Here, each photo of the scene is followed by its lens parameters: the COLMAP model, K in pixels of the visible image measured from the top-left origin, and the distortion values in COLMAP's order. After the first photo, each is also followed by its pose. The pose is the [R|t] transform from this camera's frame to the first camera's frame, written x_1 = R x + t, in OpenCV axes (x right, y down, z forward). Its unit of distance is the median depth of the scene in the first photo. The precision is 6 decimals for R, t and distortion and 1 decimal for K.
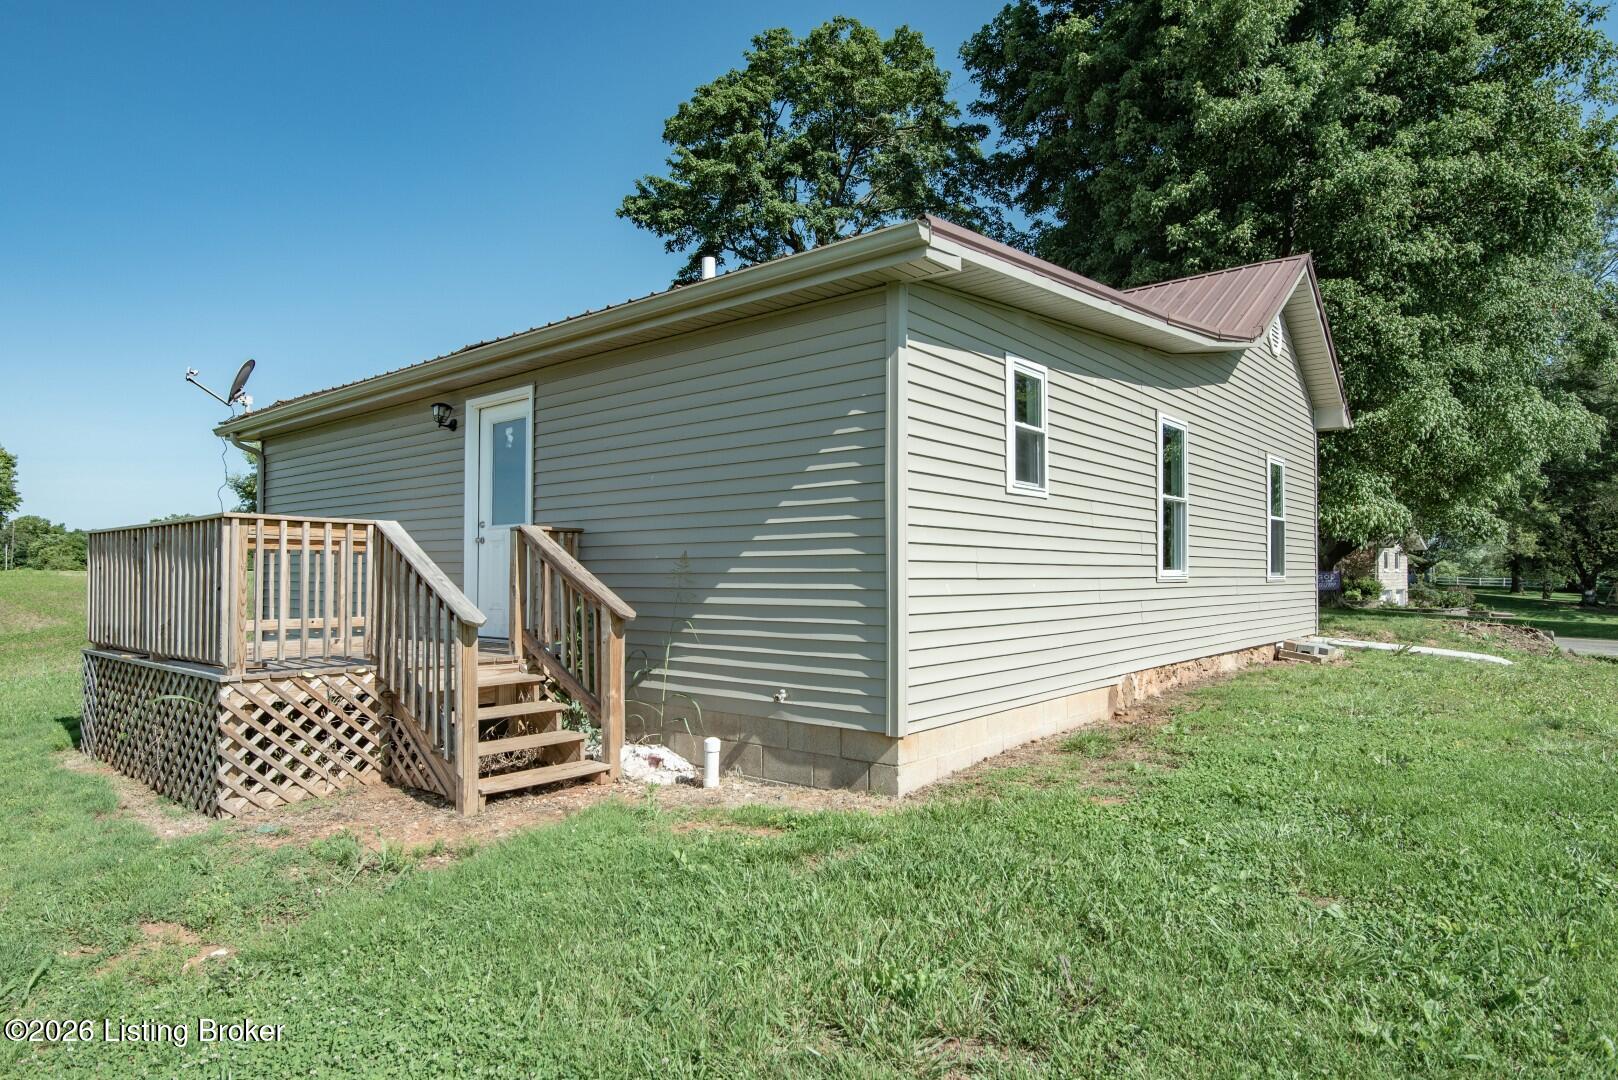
lens RADIAL K [[938.6, 0, 807.4], [0, 938.6, 553.0], [0, 0, 1]] dist [0.001258, 0.000211]
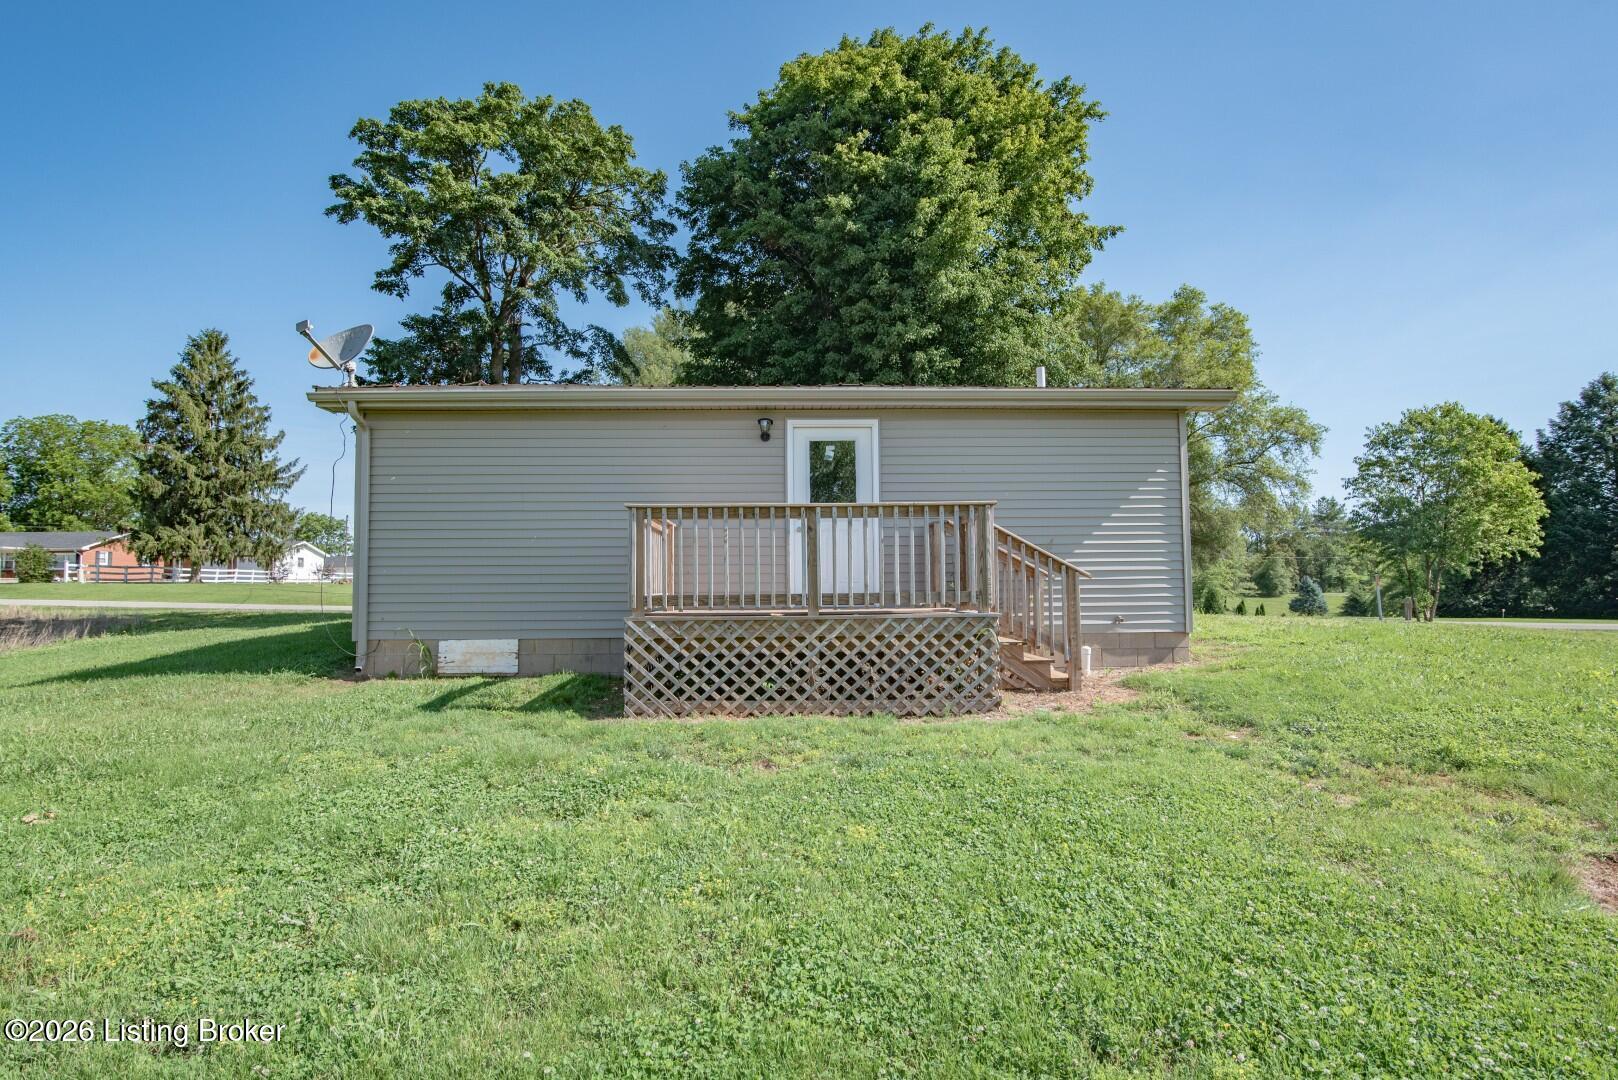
lens RADIAL K [[817.4, 0, 805.7], [0, 817.4, 541.7], [0, 0, 1]] dist [-0.004108, -0.000159]
pose [[0.767826, 0.039643, 0.639431, -0.987654], [-0.017442, 0.999007, -0.040991, 0.049731], [-0.640421, 0.020320, 0.767755, 0.103144]]
